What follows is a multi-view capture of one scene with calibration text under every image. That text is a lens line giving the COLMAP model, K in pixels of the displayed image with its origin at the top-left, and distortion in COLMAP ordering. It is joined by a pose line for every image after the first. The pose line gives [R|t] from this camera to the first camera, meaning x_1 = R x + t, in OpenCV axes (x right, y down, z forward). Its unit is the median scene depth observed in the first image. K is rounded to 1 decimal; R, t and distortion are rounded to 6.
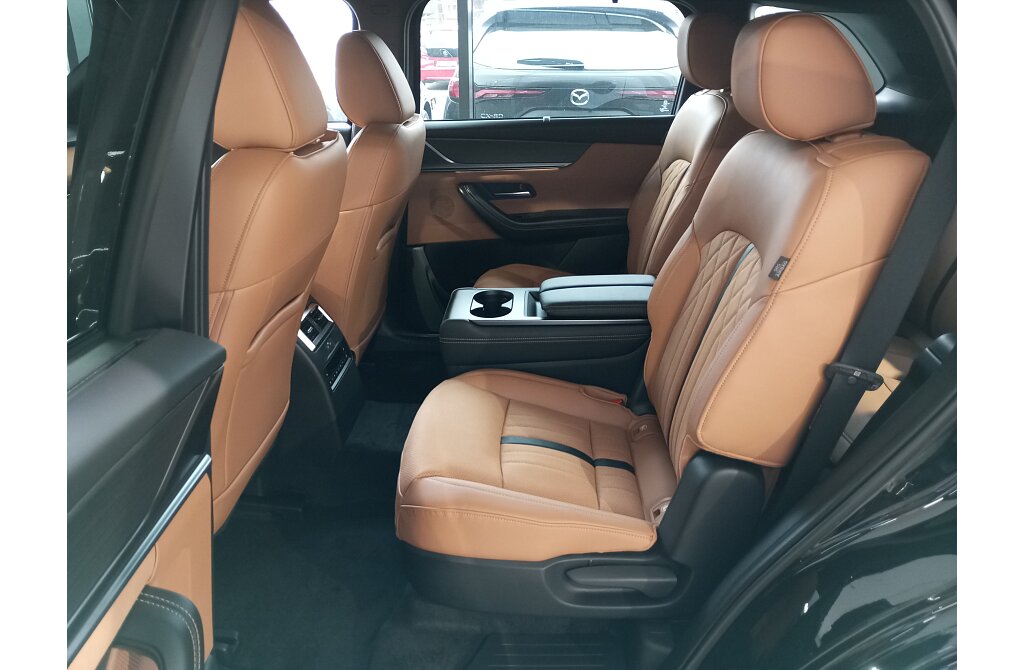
lens RADIAL K [[716.6, 0, 512.0], [0, 716.6, 335.0], [0, 0, 1]] dist [0.007616, -0.000553]
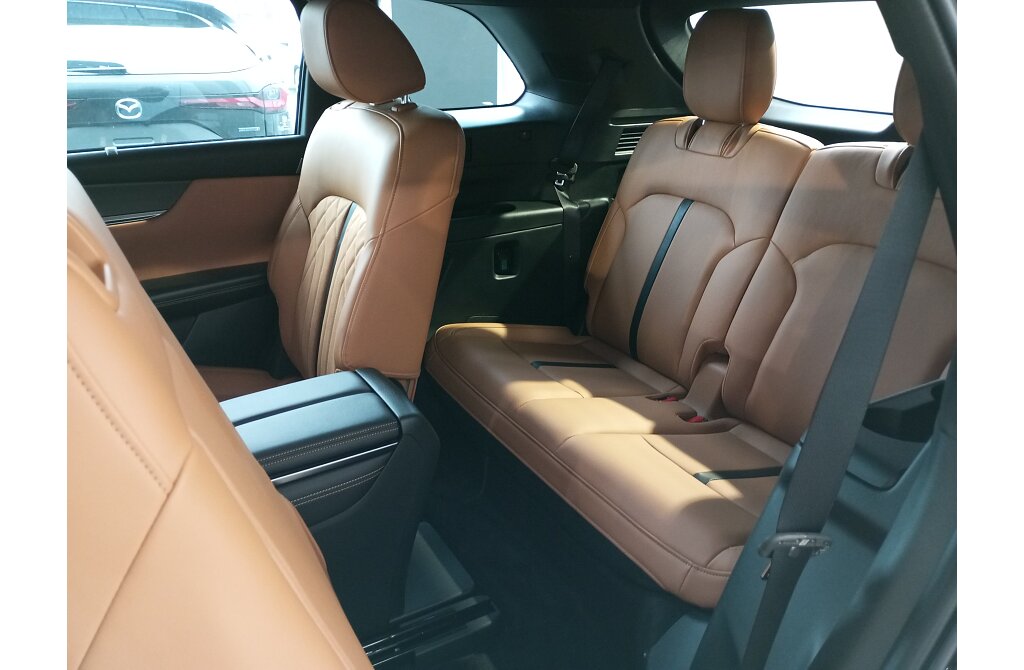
lens RADIAL K [[716.6, 0, 512.0], [0, 716.6, 335.0], [0, 0, 1]] dist [0.007616, -0.000553]
pose [[0.836552, -0.197929, 0.510887, -0.007461], [0.199257, 0.978522, 0.052827, -0.046452], [-0.510370, 0.057605, 0.858023, 0.121492]]
